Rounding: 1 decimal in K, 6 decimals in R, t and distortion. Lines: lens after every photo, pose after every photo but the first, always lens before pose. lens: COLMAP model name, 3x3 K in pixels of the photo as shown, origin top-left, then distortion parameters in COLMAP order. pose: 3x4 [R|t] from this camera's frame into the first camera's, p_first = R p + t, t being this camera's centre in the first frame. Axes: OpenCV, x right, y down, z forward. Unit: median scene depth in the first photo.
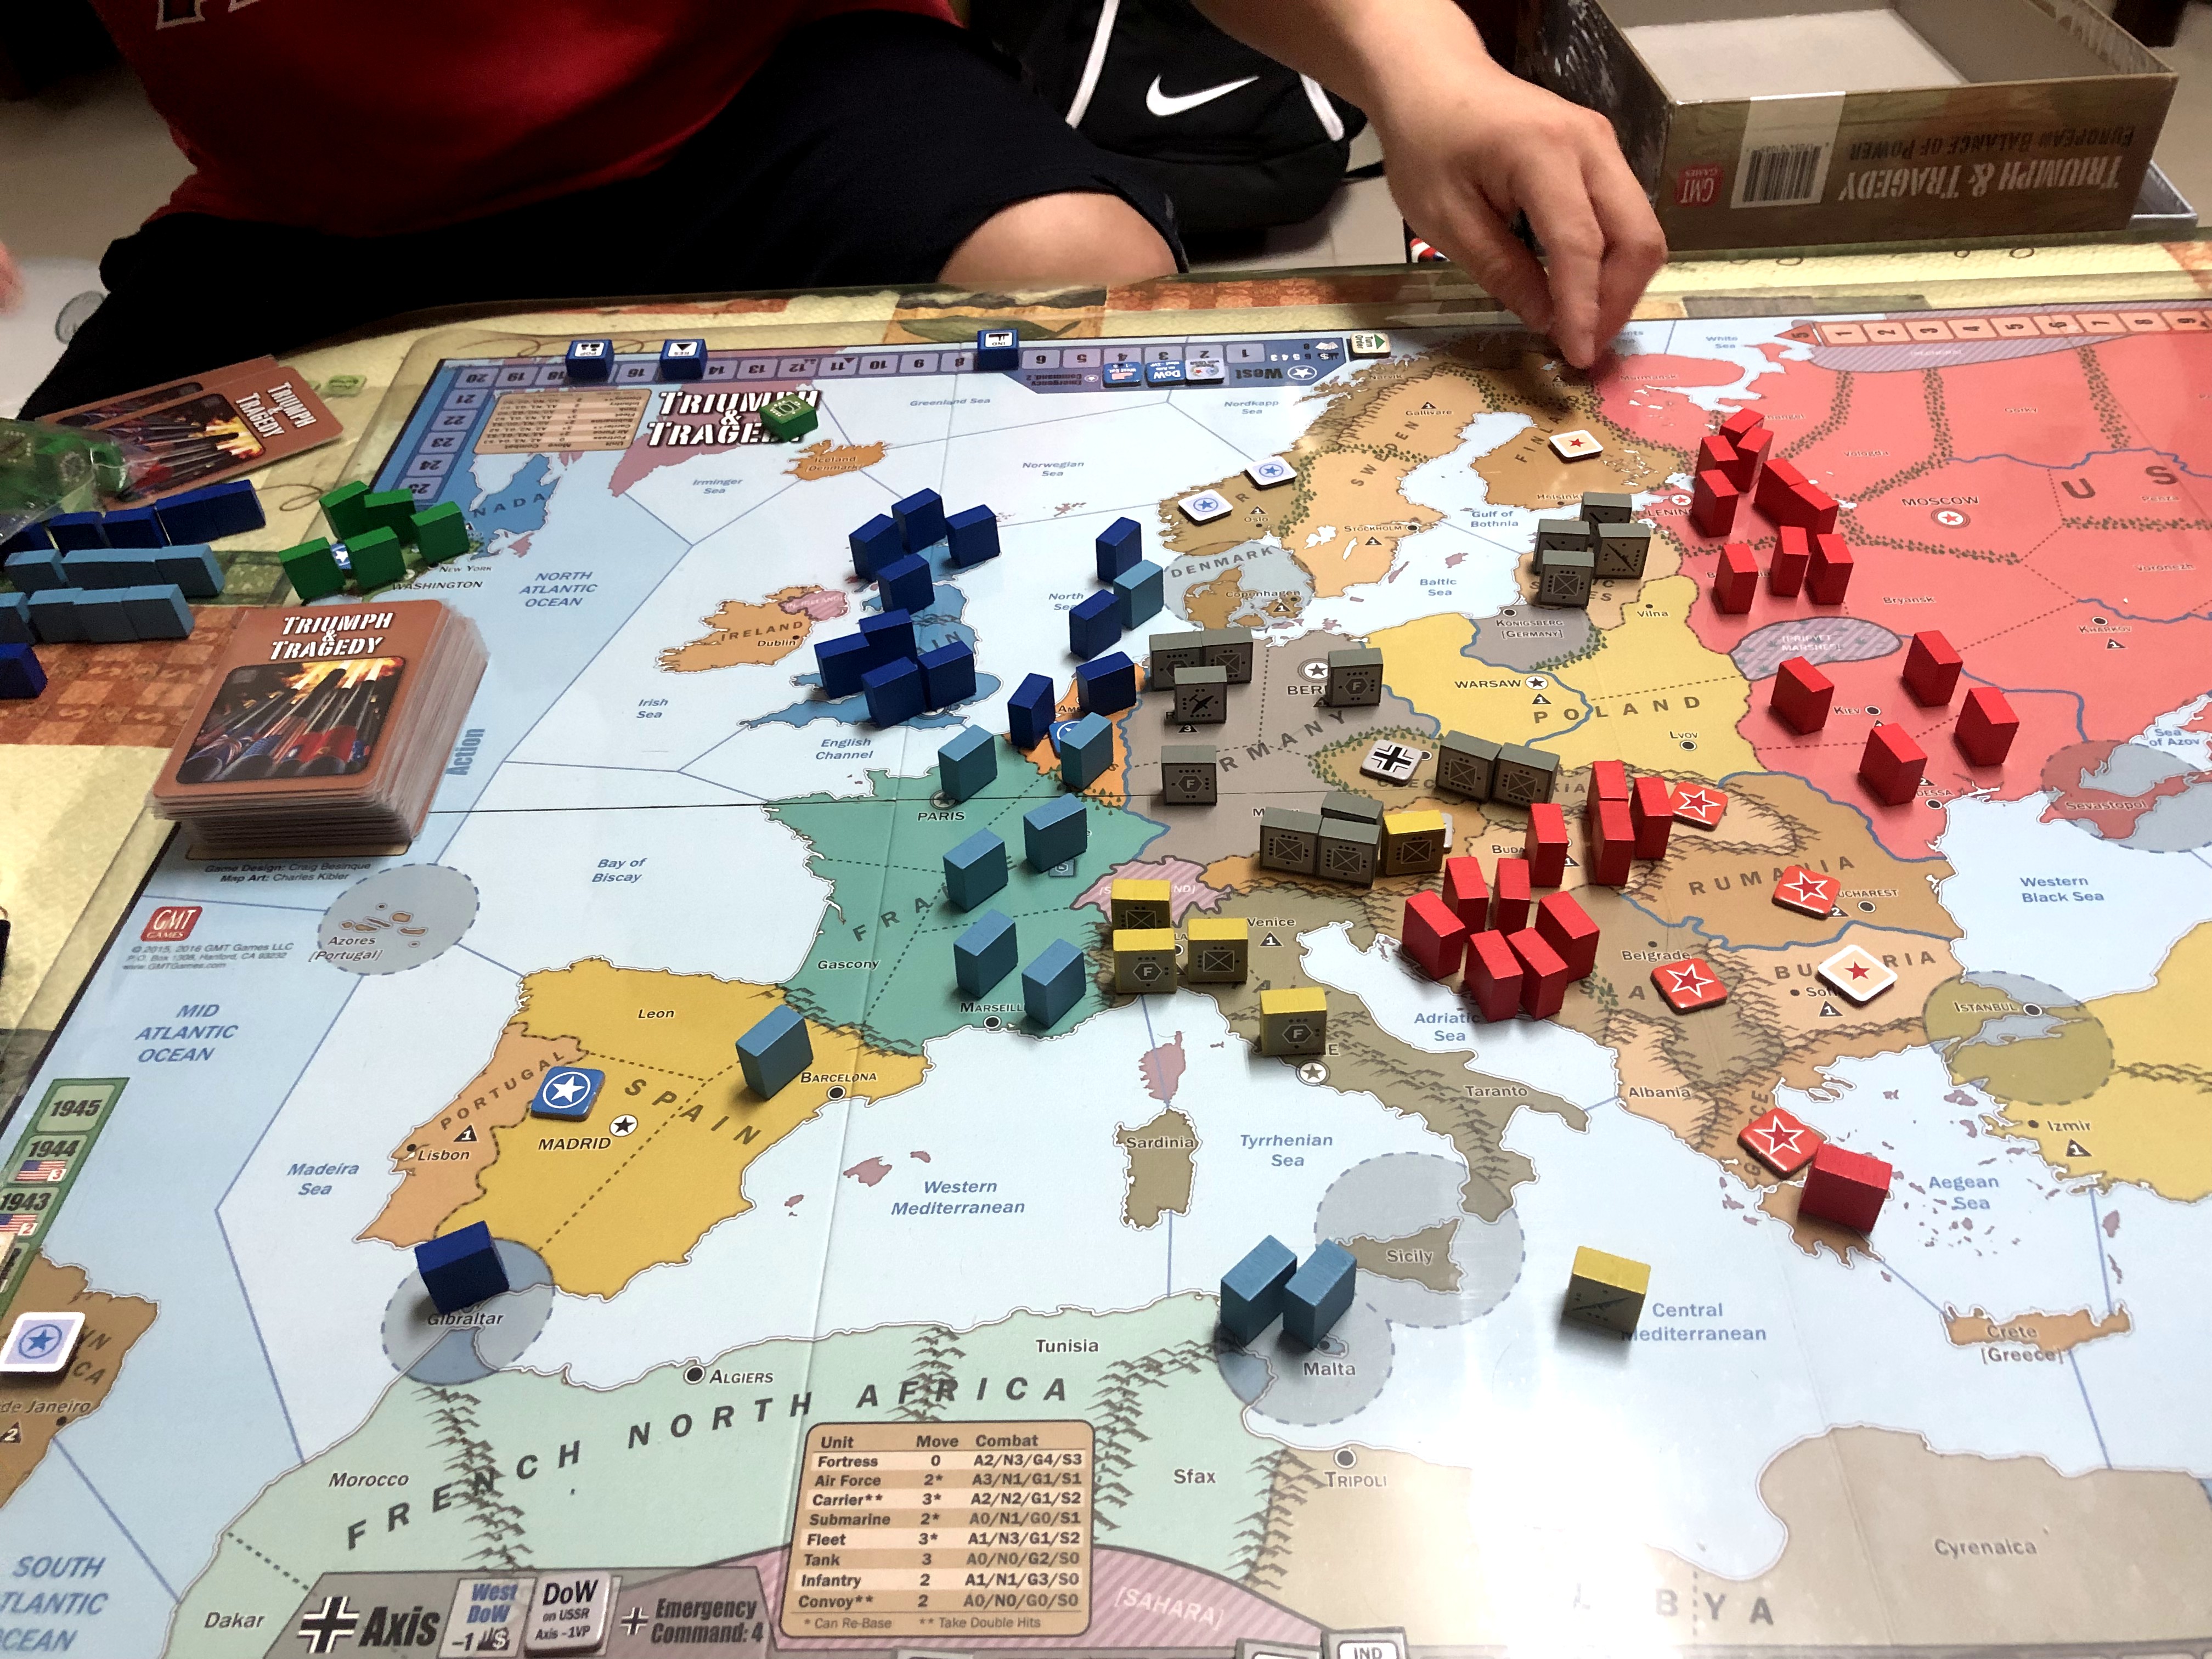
lens RADIAL K [[1795.1, 0, 1107.1], [0, 1795.1, 816.7], [0, 0, 1]] dist [0.013678, -0.030010]
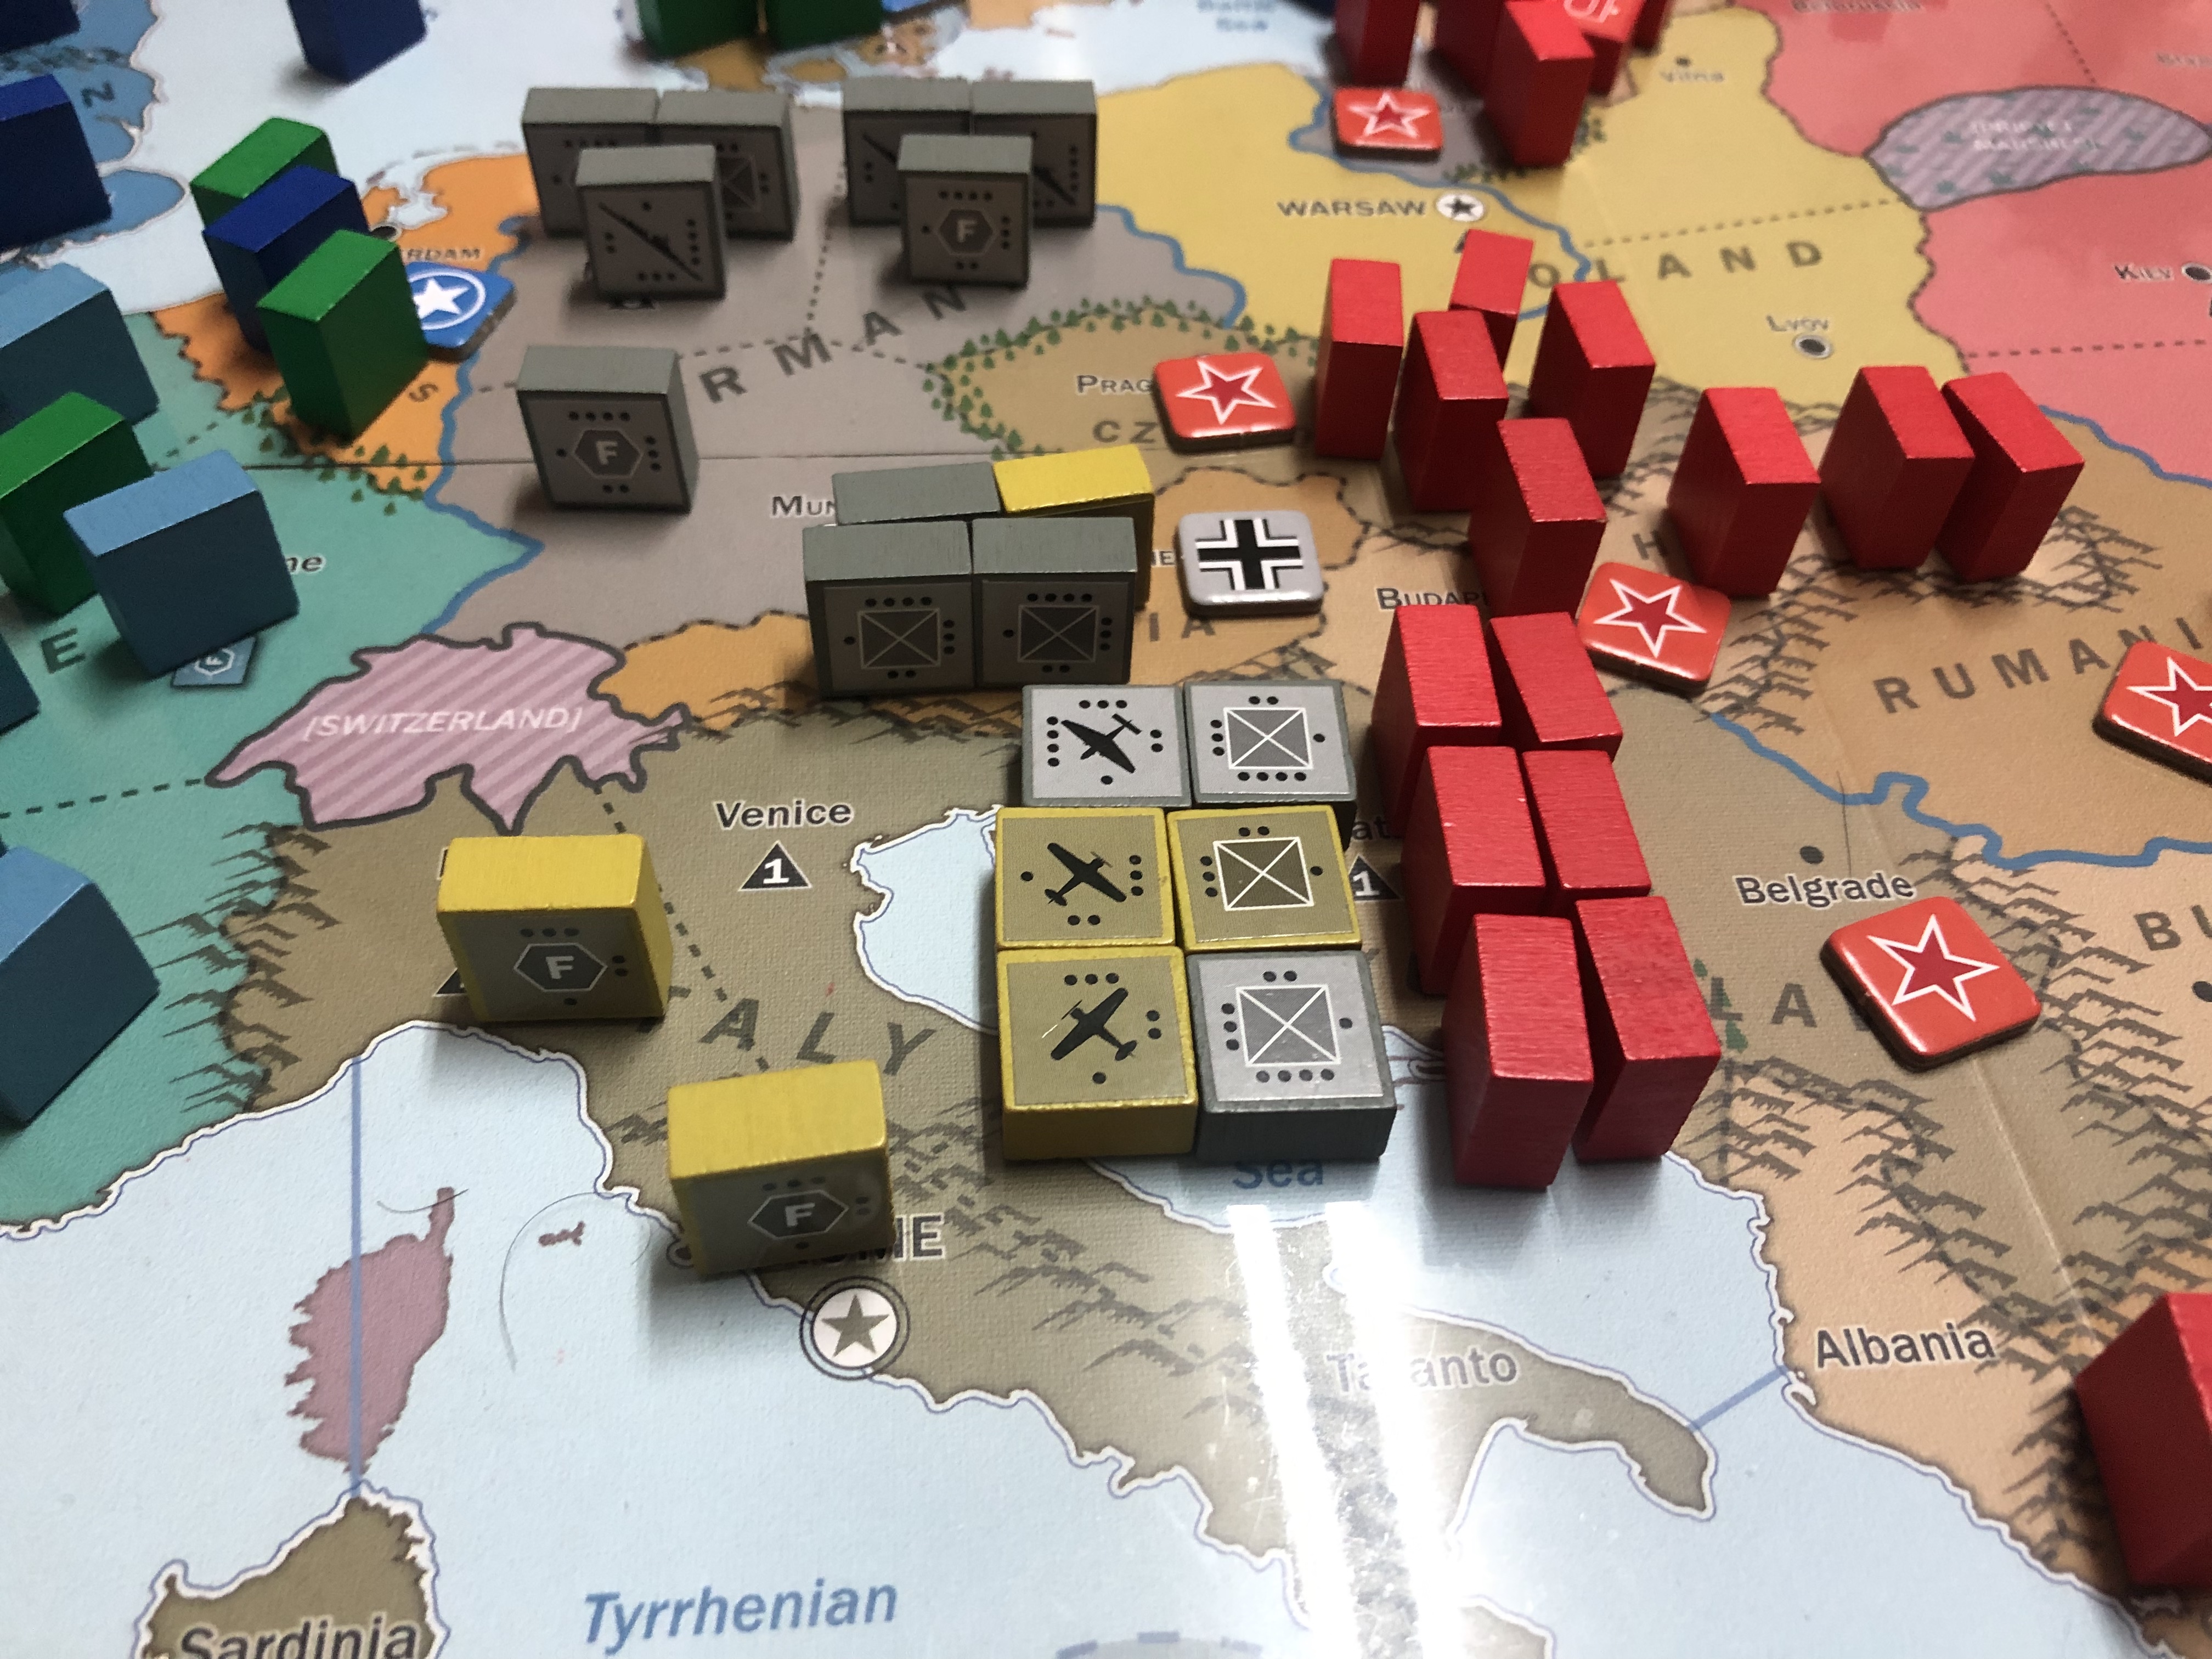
lens RADIAL K [[1795.1, 0, 1118.9], [0, 1795.1, 828.6], [0, 0, 1]] dist [0.013678, -0.030010]
pose [[0.992142, -0.025256, 0.122543, 0.105117], [0.006271, 0.988221, 0.152903, 0.007289], [-0.124962, -0.150933, 0.980614, 0.587726]]
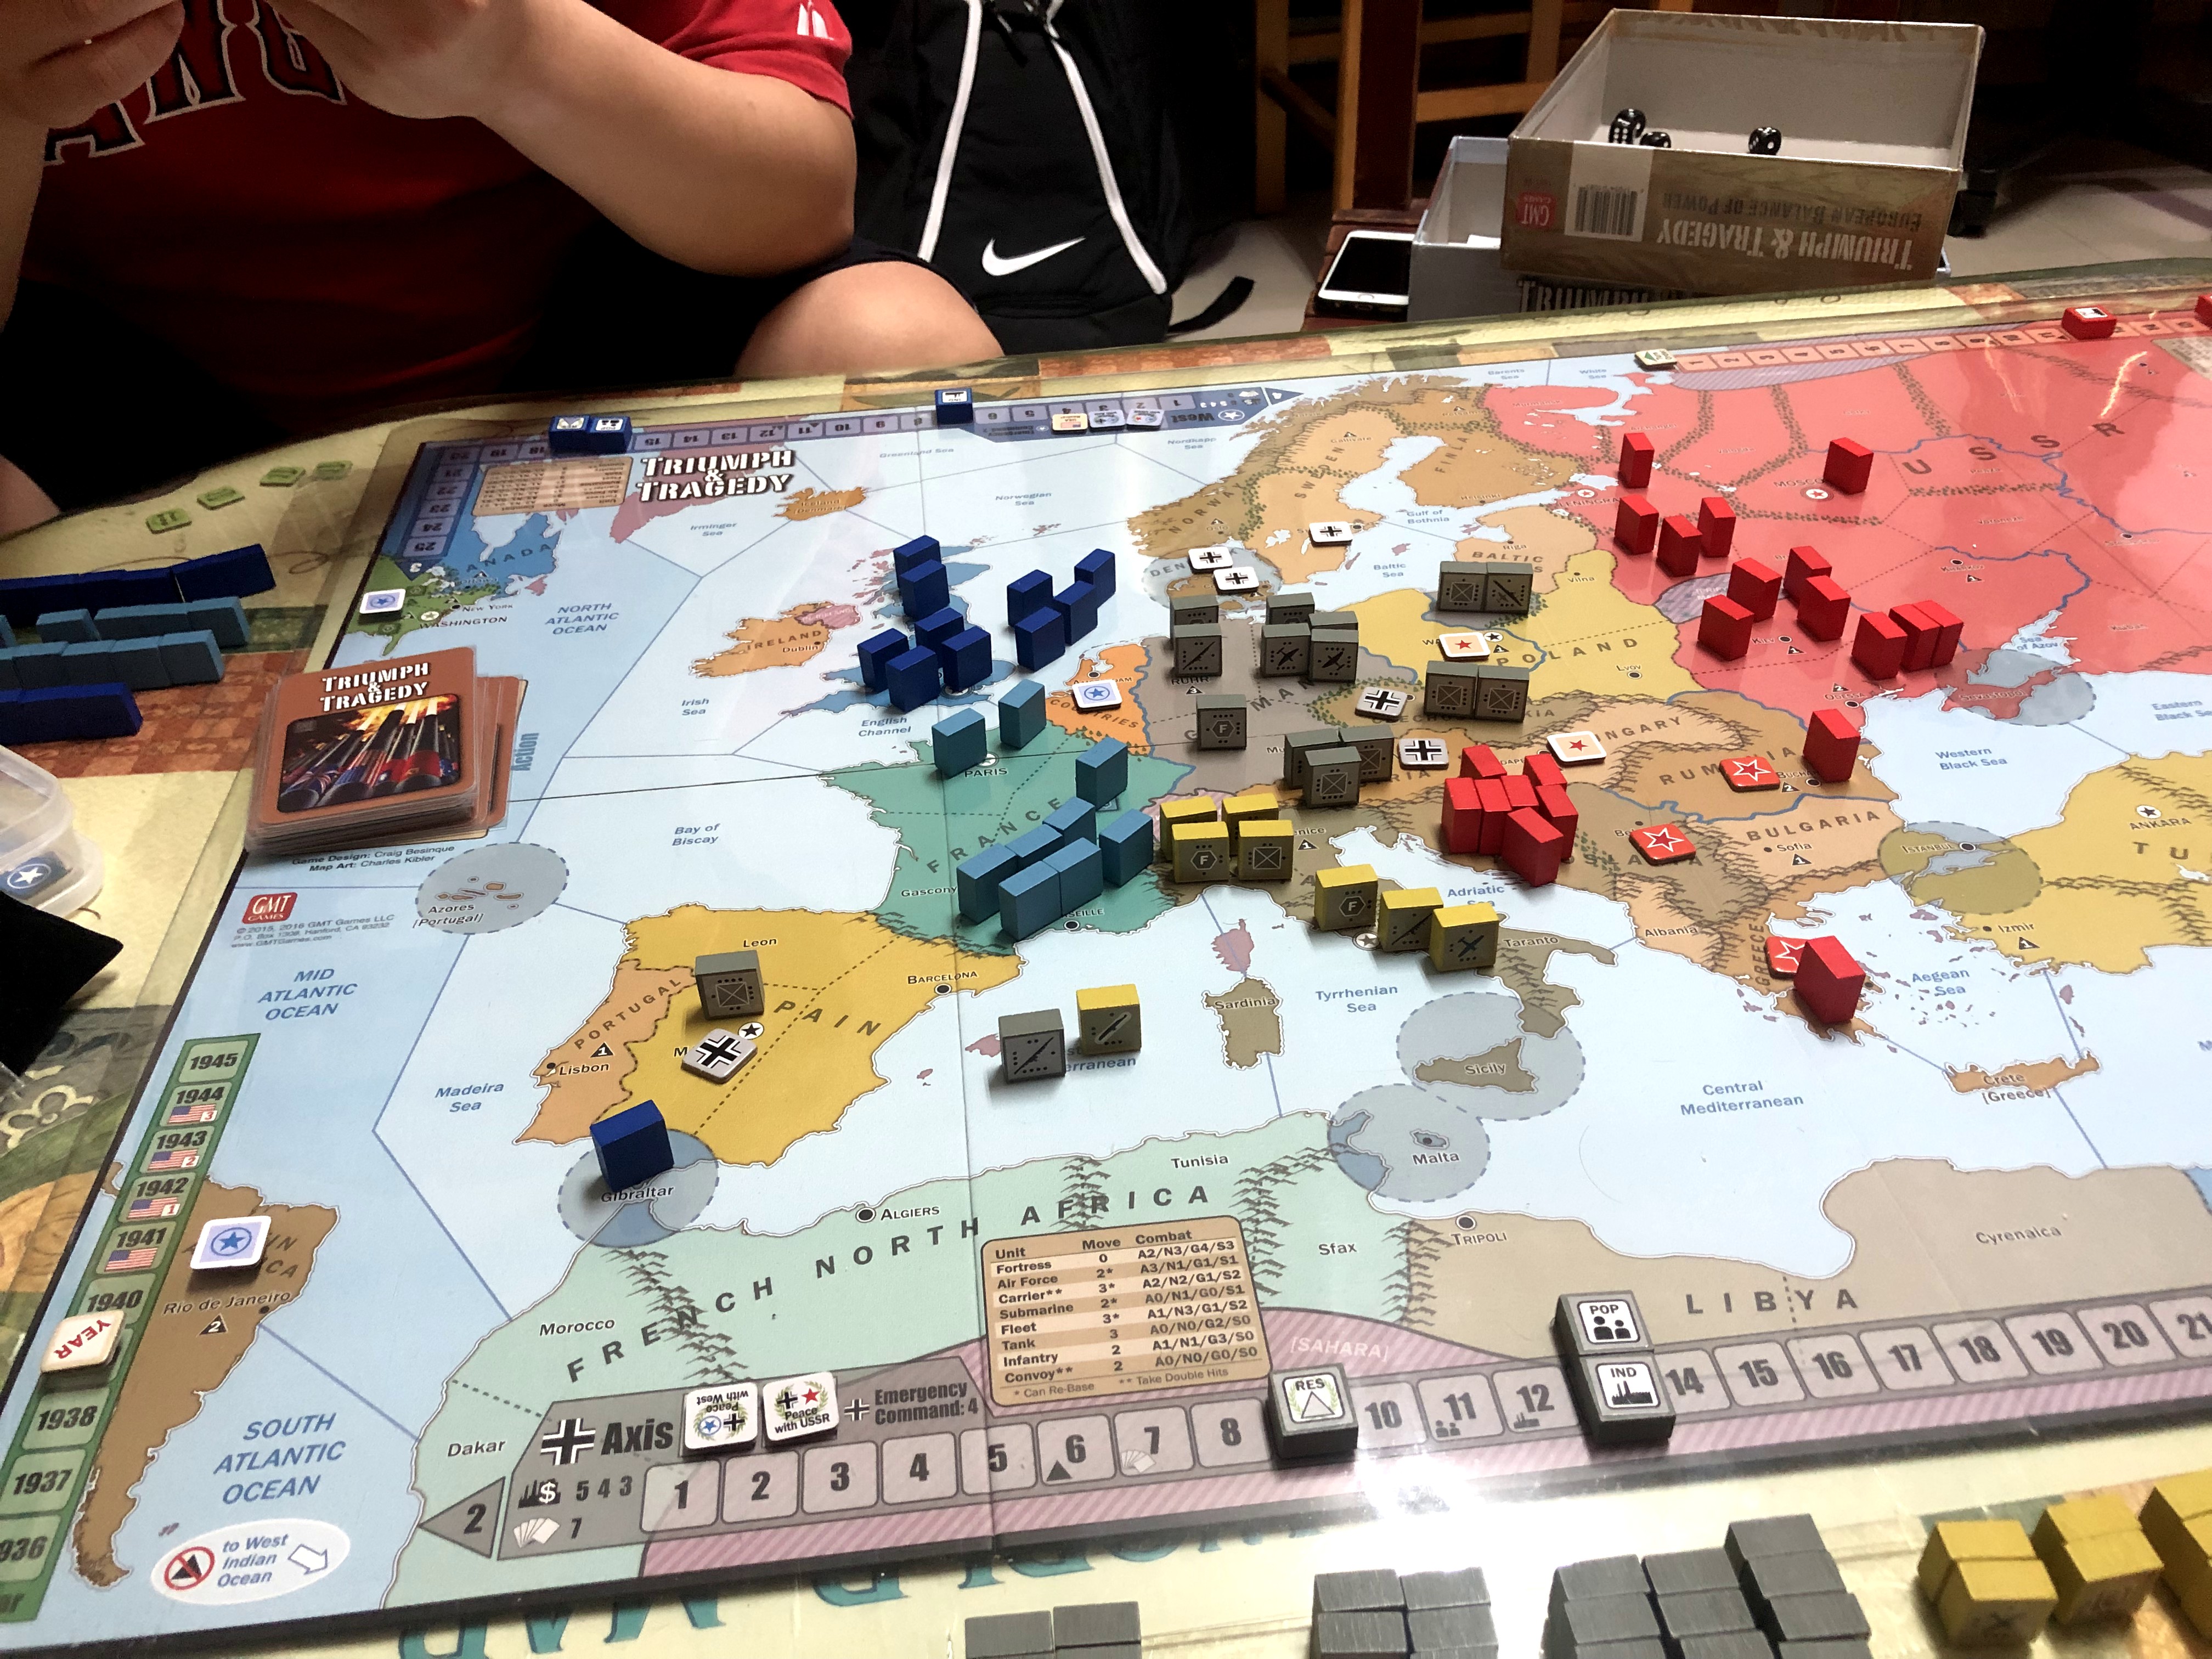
lens RADIAL K [[1795.1, 0, 1086.1], [0, 1795.1, 821.8], [0, 0, 1]] dist [0.013678, -0.030010]
pose [[0.993166, -0.062493, 0.098566, -0.139945], [0.072504, 0.992191, -0.101488, 0.143509], [-0.091454, 0.107941, 0.989942, -0.084809]]
